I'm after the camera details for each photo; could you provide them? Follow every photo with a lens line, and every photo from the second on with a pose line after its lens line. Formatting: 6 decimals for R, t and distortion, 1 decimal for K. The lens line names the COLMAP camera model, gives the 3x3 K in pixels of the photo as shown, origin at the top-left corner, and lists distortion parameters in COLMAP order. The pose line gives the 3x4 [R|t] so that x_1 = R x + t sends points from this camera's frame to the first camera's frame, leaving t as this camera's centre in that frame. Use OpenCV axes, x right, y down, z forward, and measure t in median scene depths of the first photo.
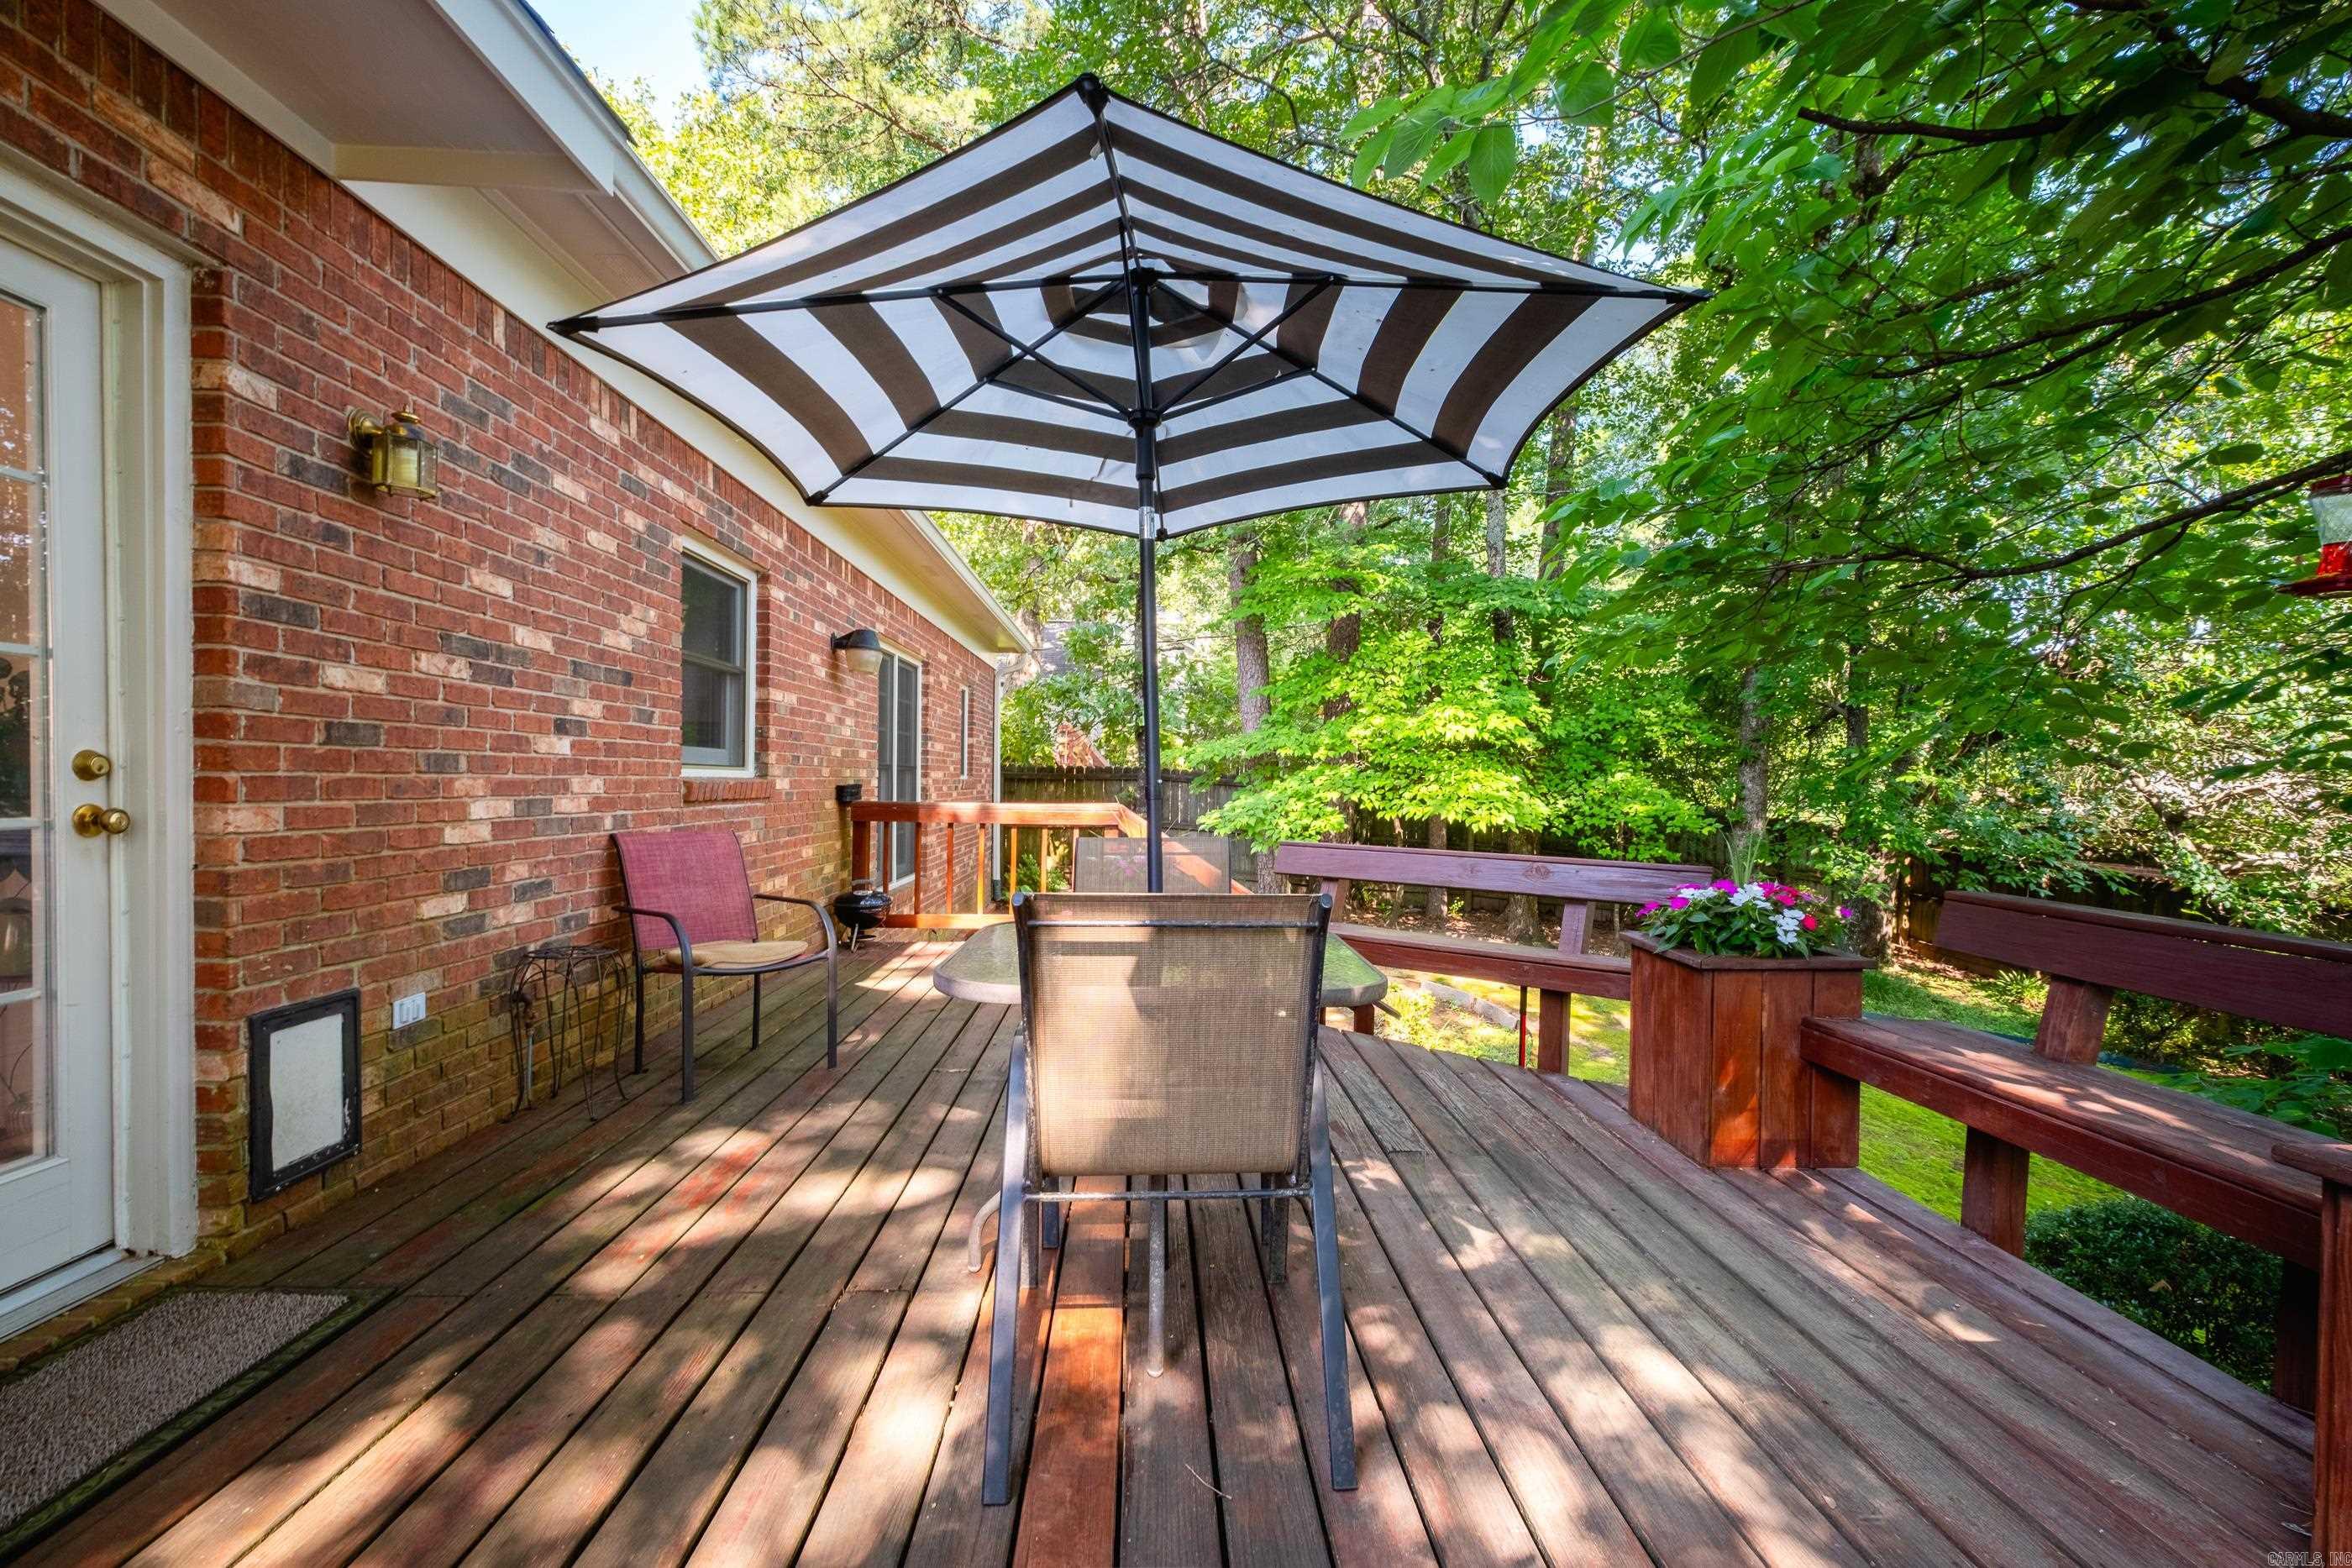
lens RADIAL K [[1019.5, 0, 1185.2], [0, 1019.5, 803.4], [0, 0, 1]] dist [0.004083, -0.000786]
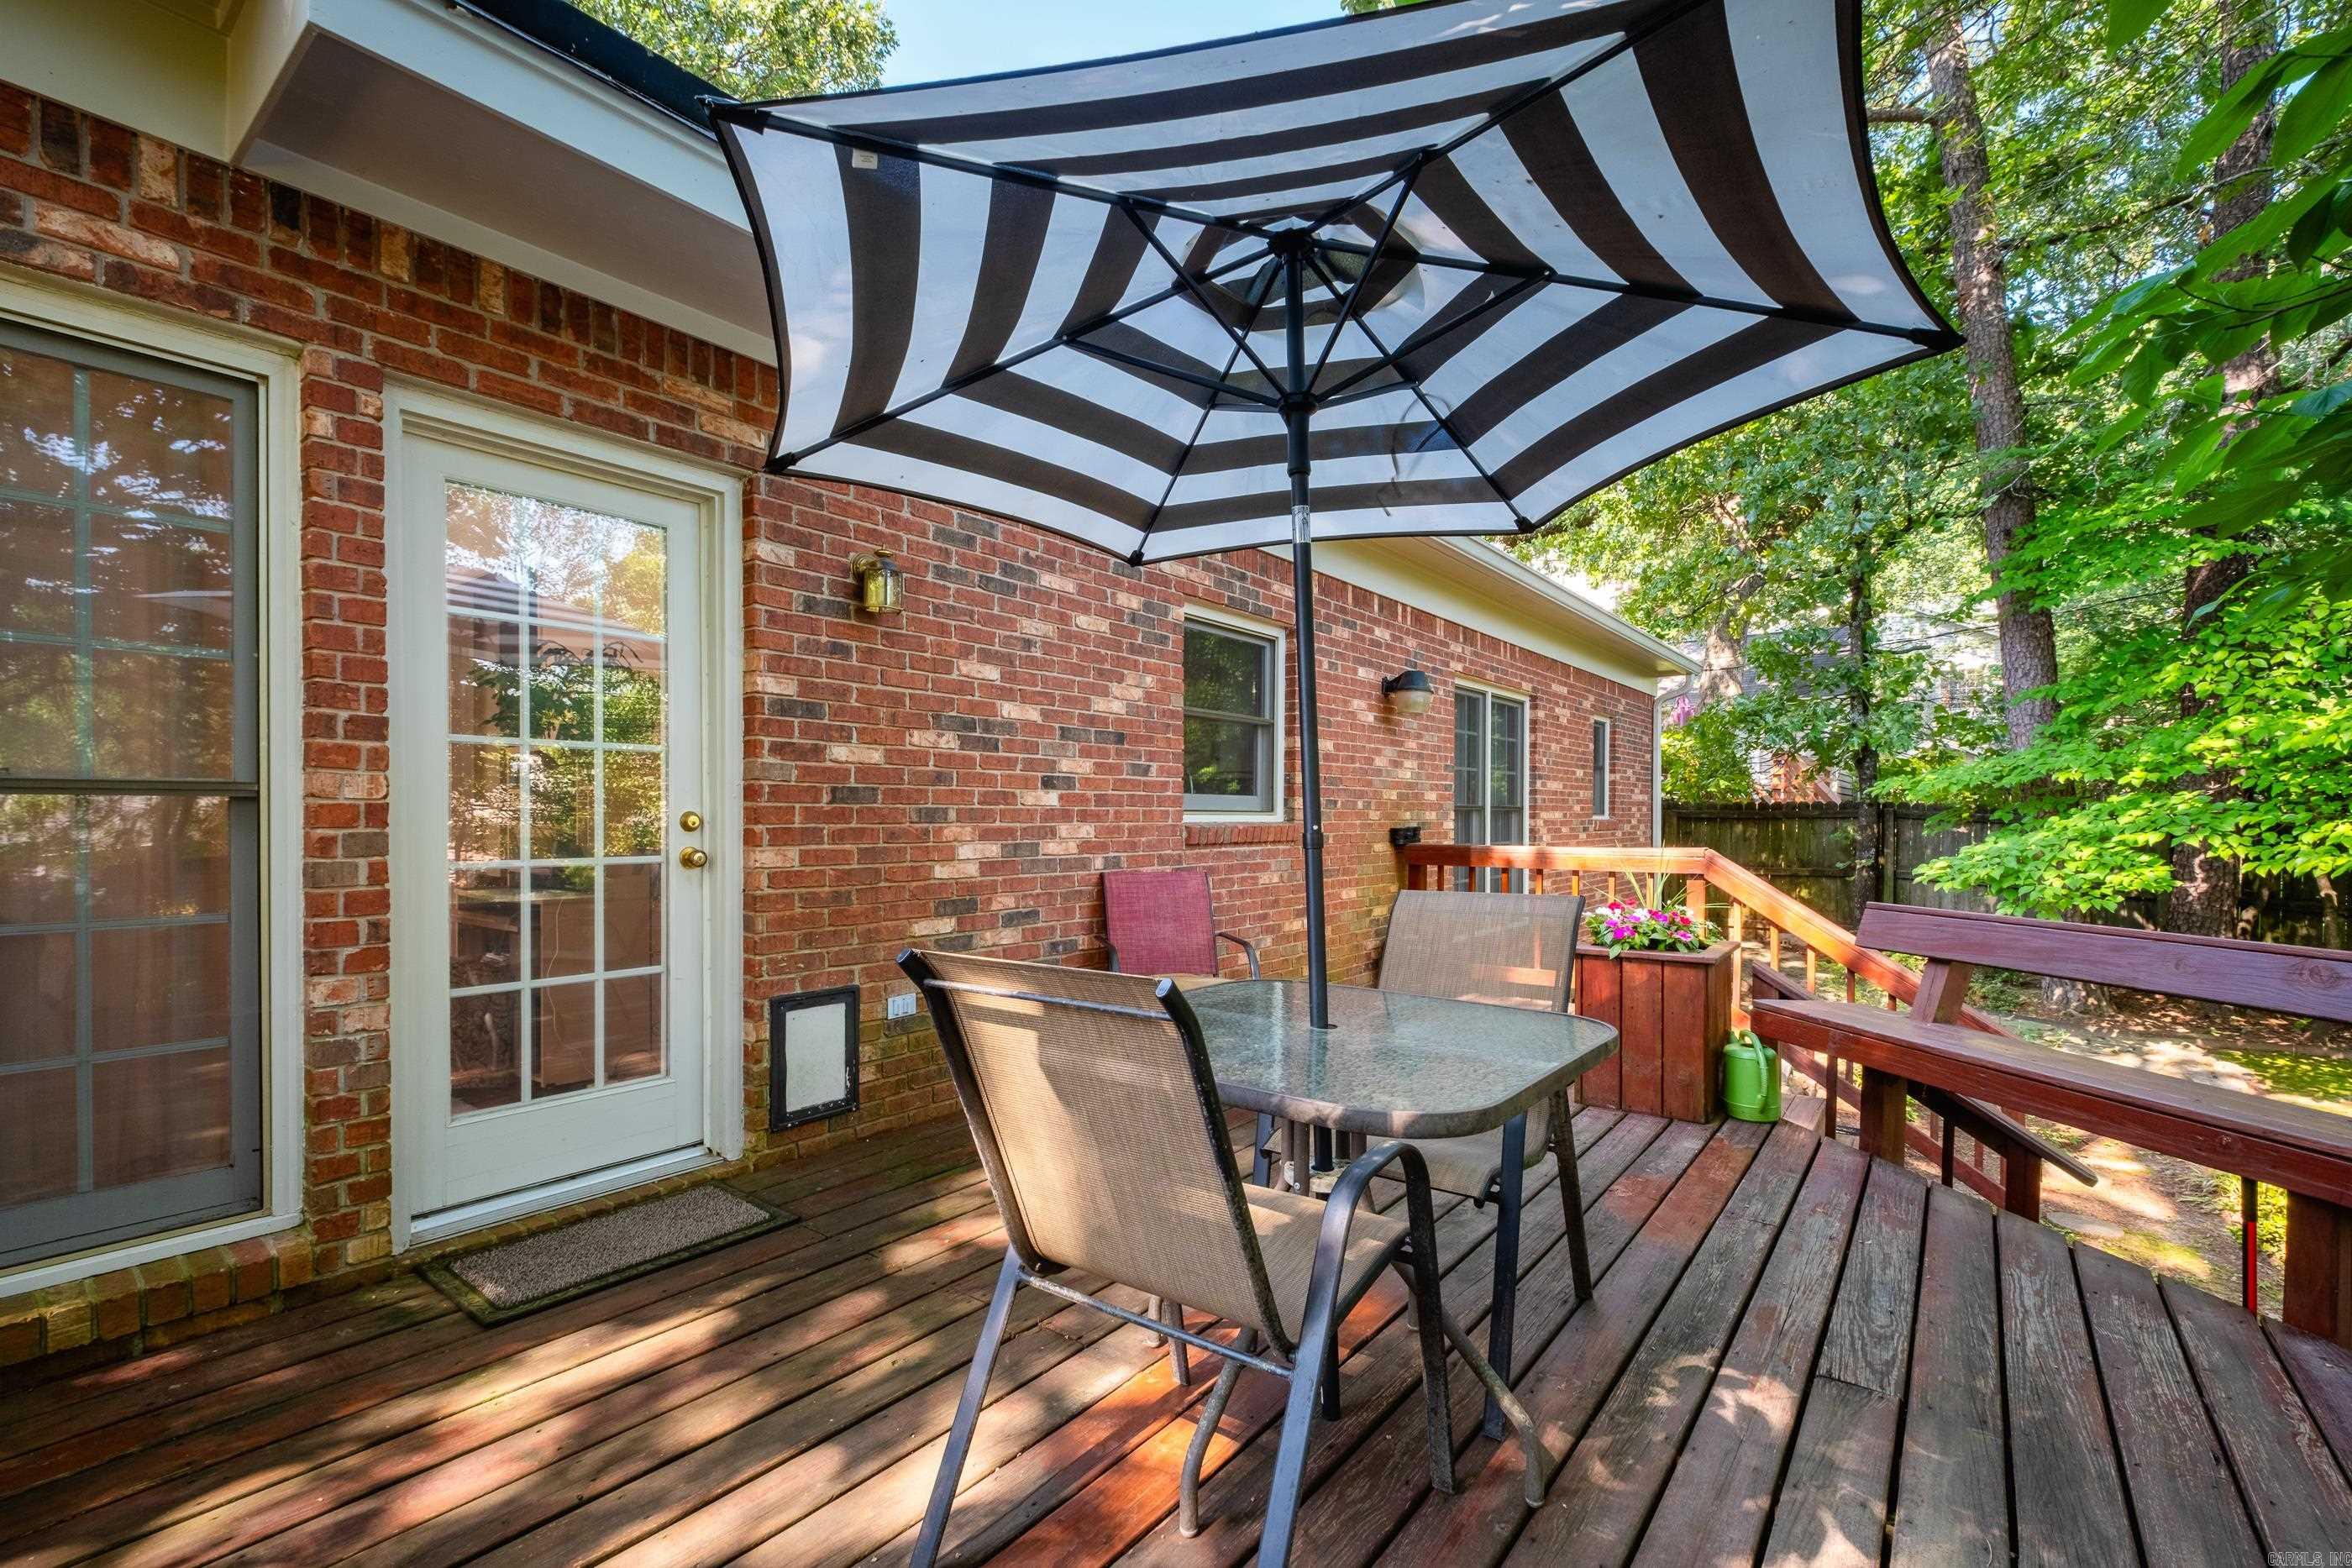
lens RADIAL K [[1021.1, 0, 1187.4], [0, 1021.1, 821.4], [0, 0, 1]] dist [0.016653, -0.008819]
pose [[0.766983, -0.008826, -0.641607, 0.342106], [-0.004869, 0.999797, -0.019573, -0.008165], [0.641649, 0.018136, 0.766784, 0.225013]]
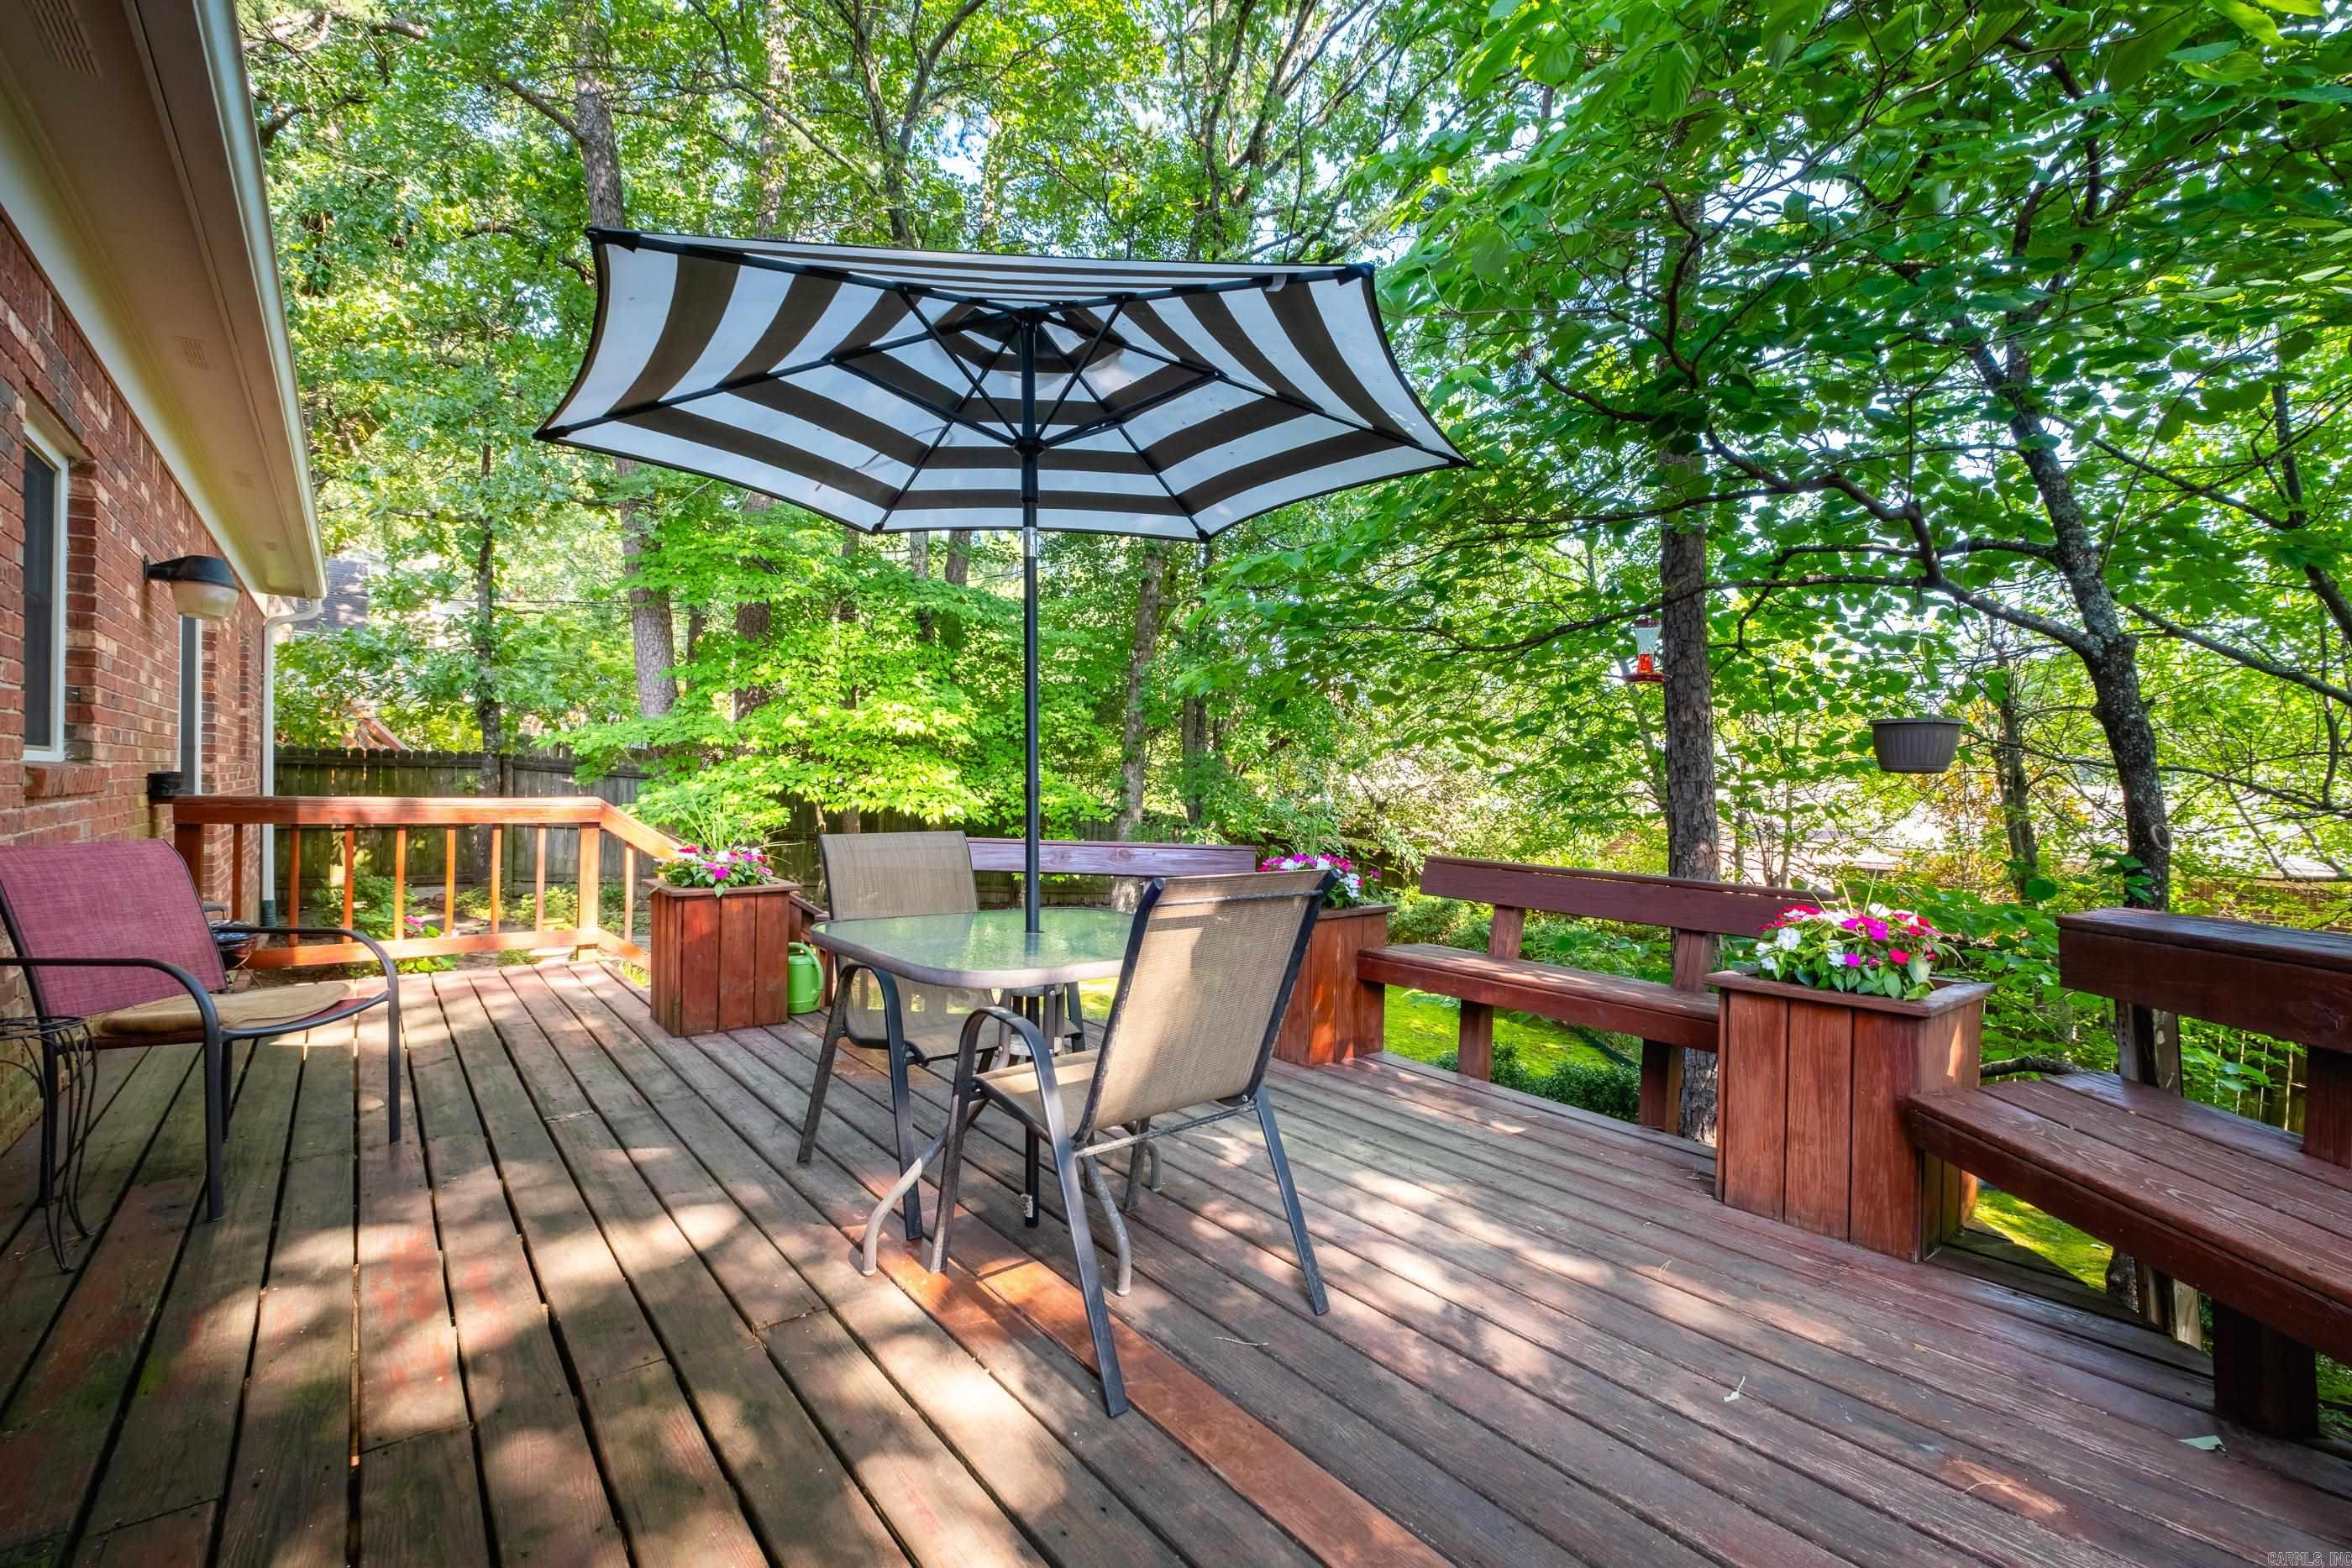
lens RADIAL K [[1019.5, 0, 1185.2], [0, 1019.5, 803.4], [0, 0, 1]] dist [0.004083, -0.000786]
pose [[0.801692, -0.007135, 0.597695, -0.433253], [0.002091, 0.999956, 0.009132, -0.004272], [-0.597734, -0.006071, 0.801672, 0.020409]]
